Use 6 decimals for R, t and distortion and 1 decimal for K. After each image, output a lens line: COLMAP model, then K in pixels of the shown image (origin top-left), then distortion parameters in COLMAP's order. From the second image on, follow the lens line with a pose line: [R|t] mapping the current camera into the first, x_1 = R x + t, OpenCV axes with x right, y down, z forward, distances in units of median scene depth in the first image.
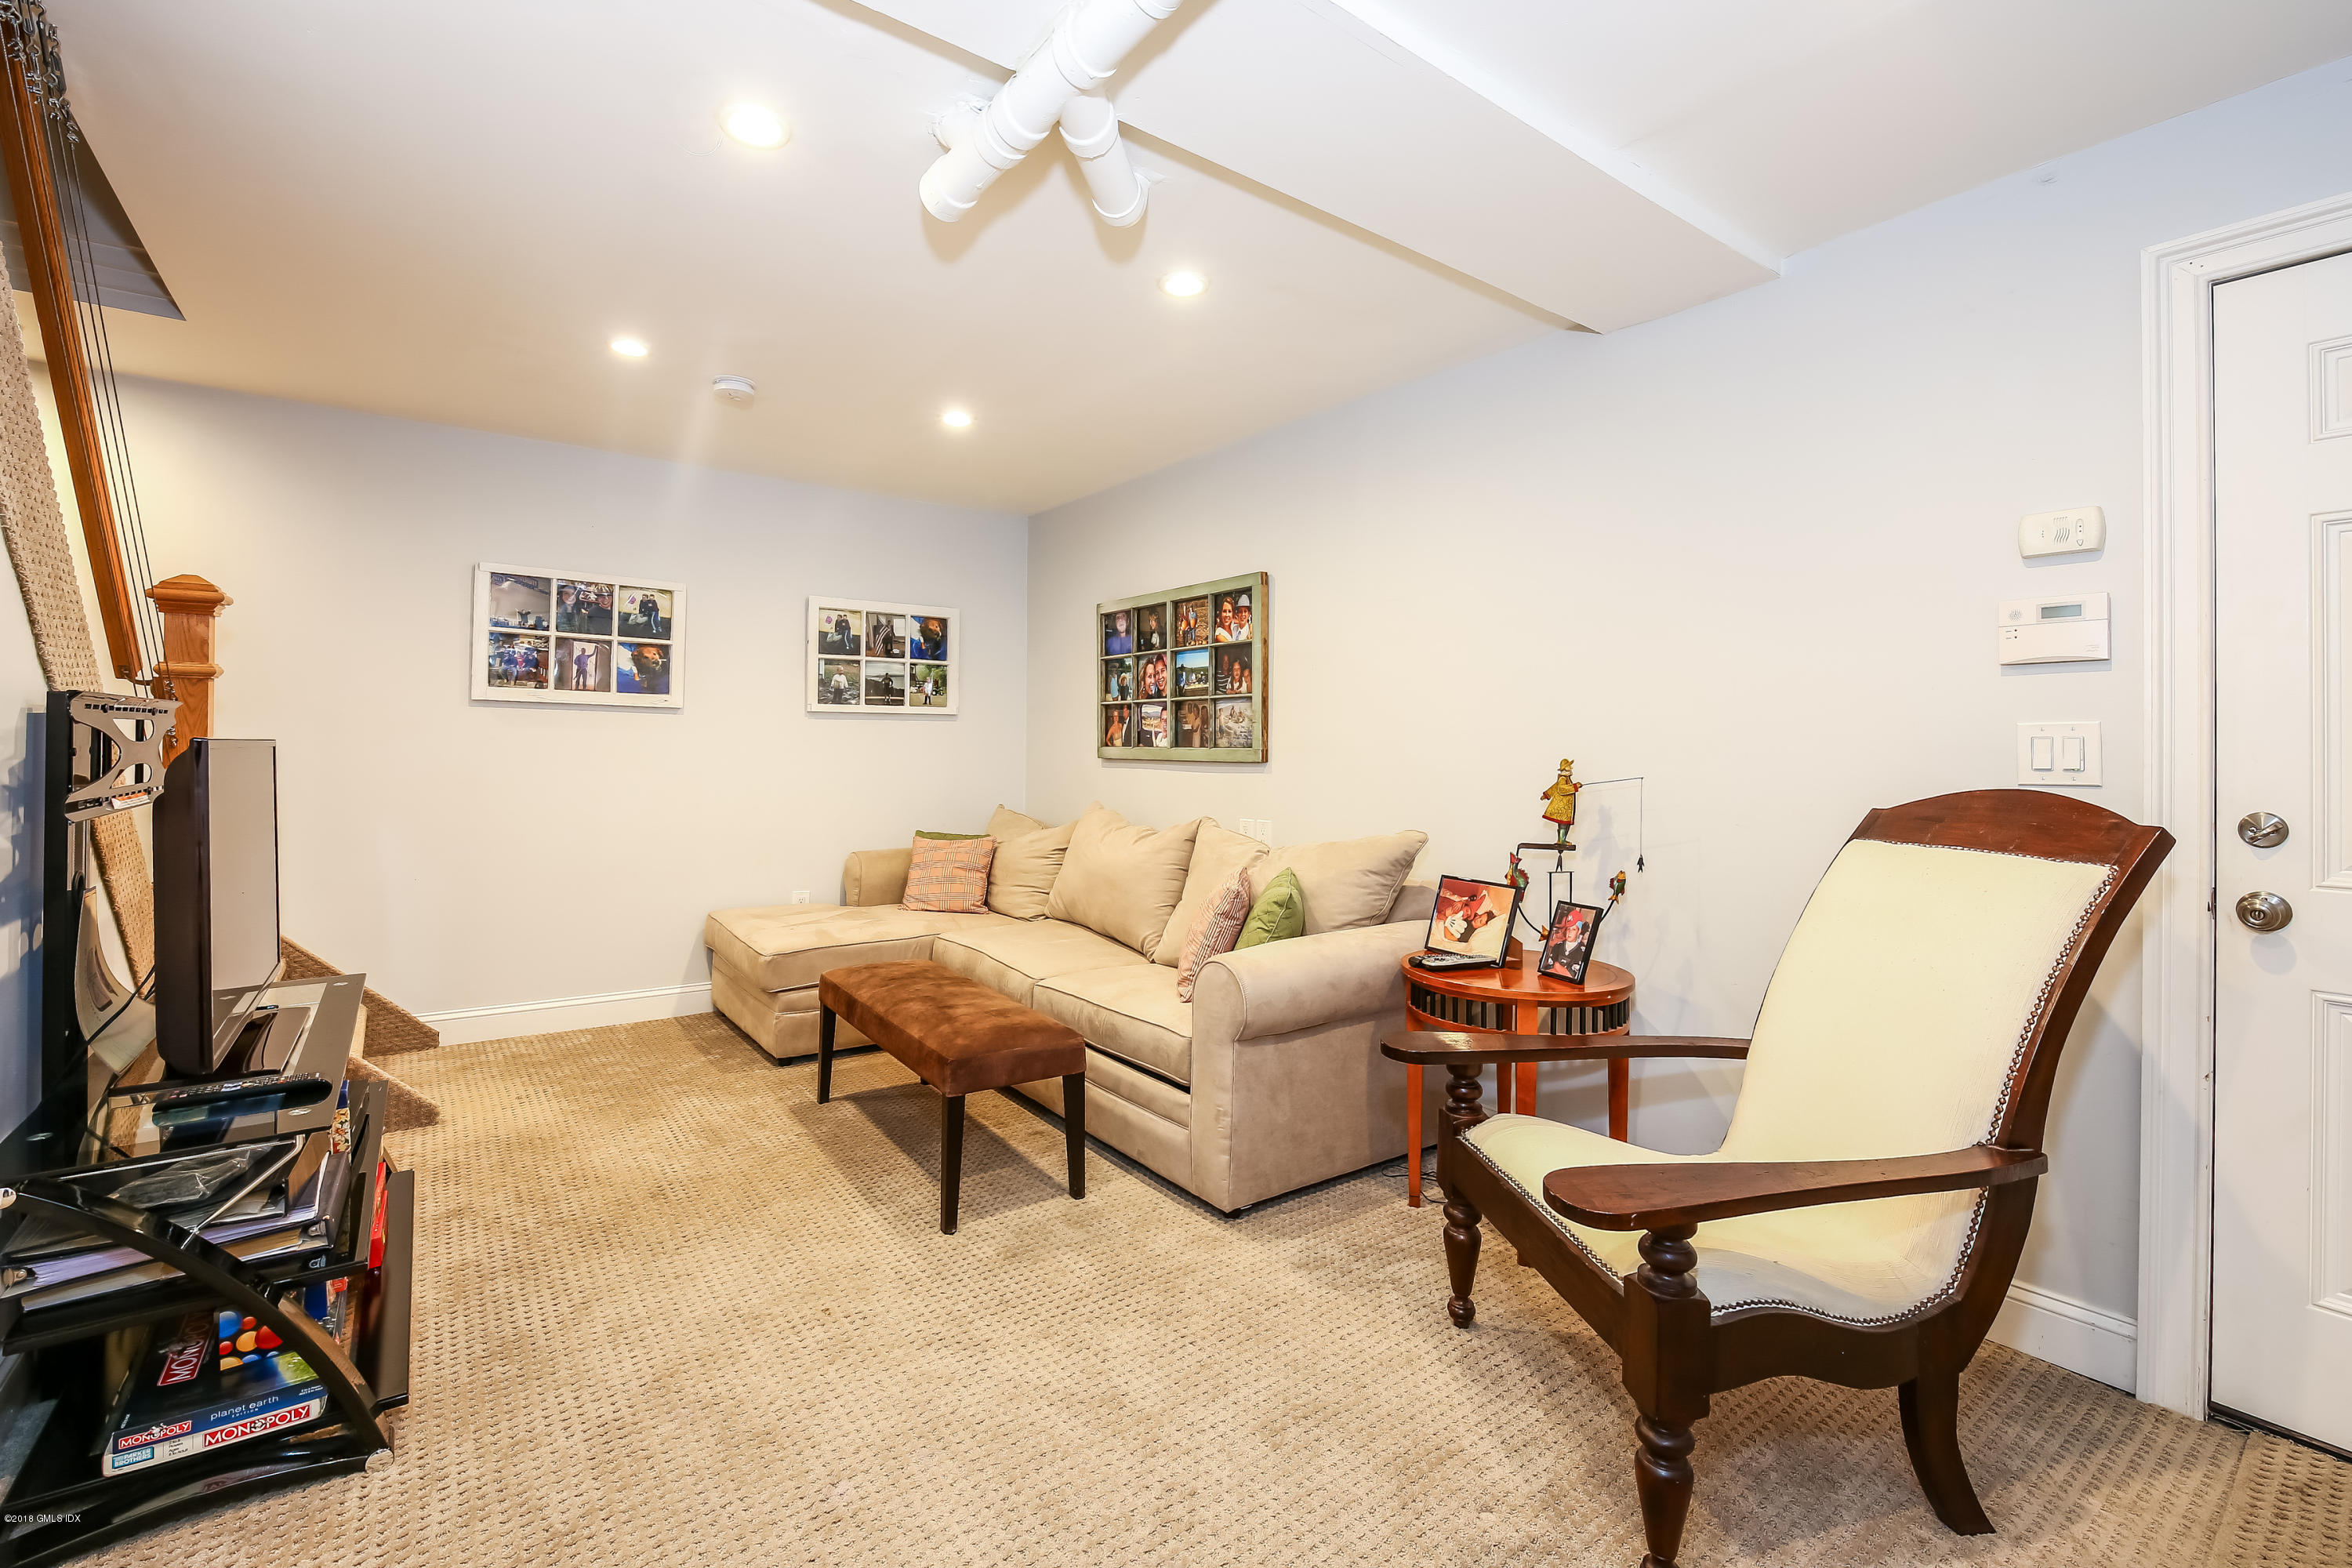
lens RADIAL K [[1019.0, 0, 1183.7], [0, 1019.0, 740.1], [0, 0, 1]] dist [0.004102, -0.000193]
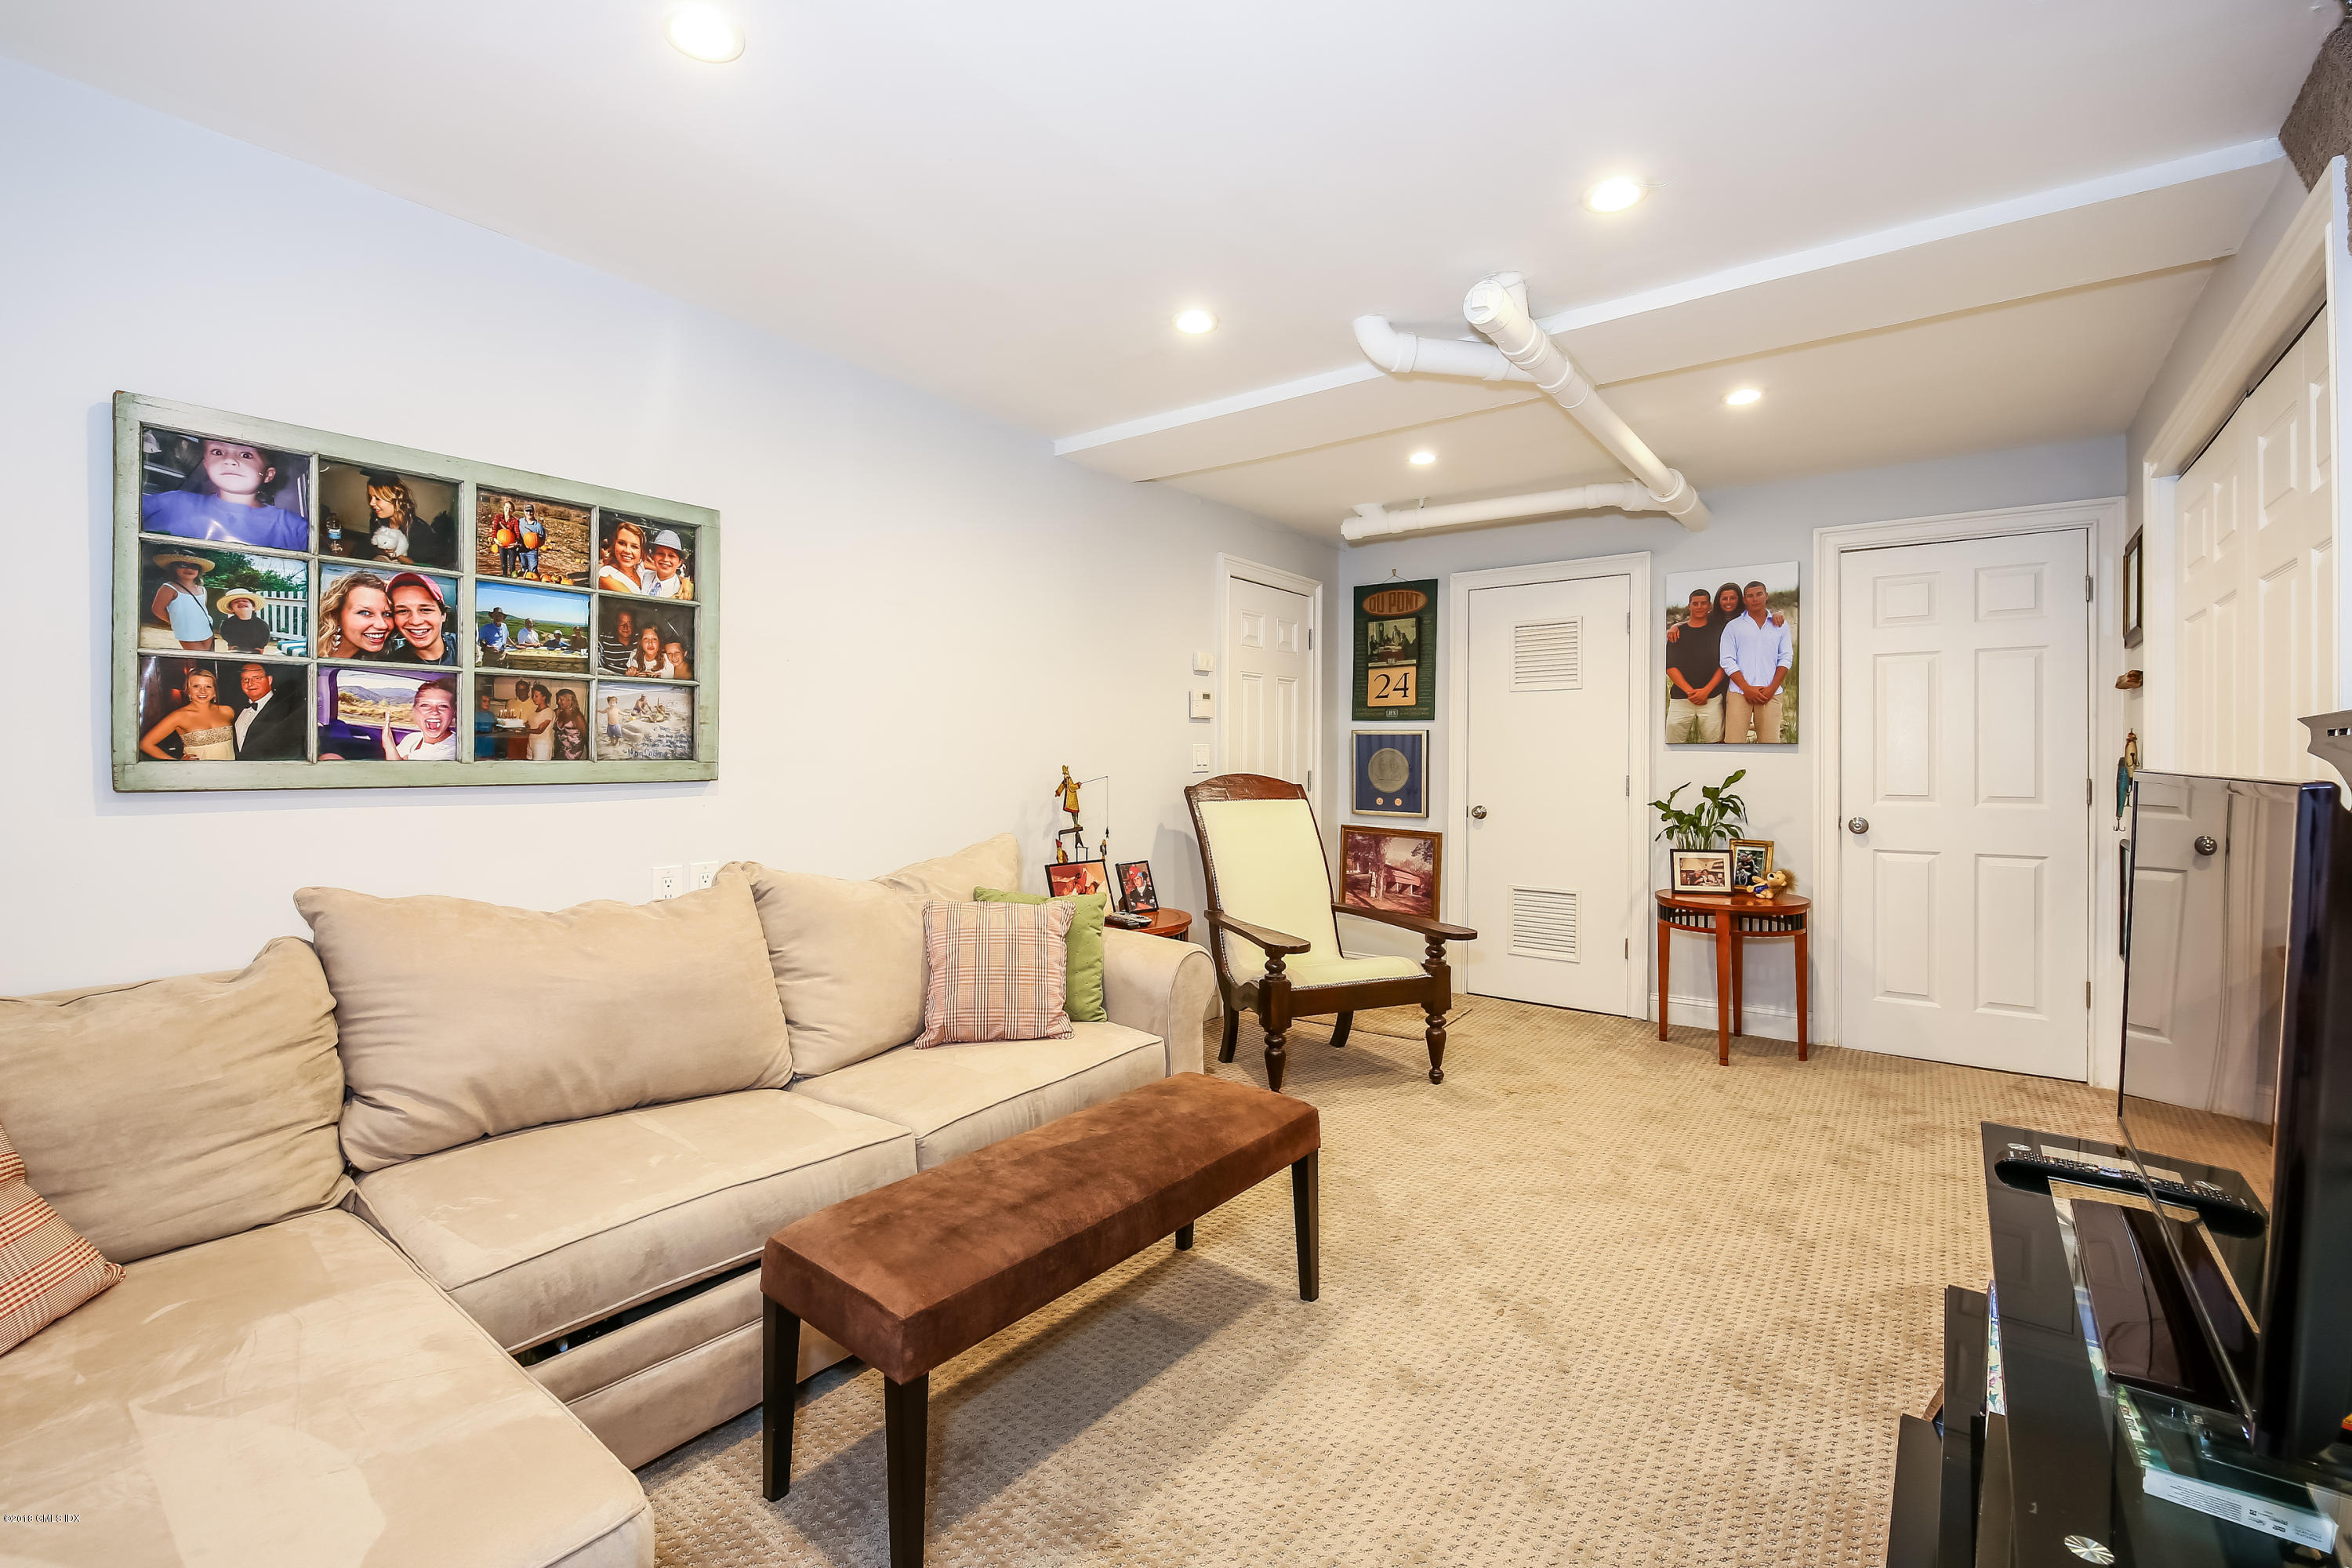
lens RADIAL K [[1019.0, 0, 1183.7], [0, 1019.0, 740.1], [0, 0, 1]] dist [0.004102, -0.000193]
pose [[-0.284586, 0.001982, 0.958648, -0.630742], [-0.013799, 0.999886, -0.006164, -0.005483], [-0.958551, -0.014983, -0.284526, 0.805408]]
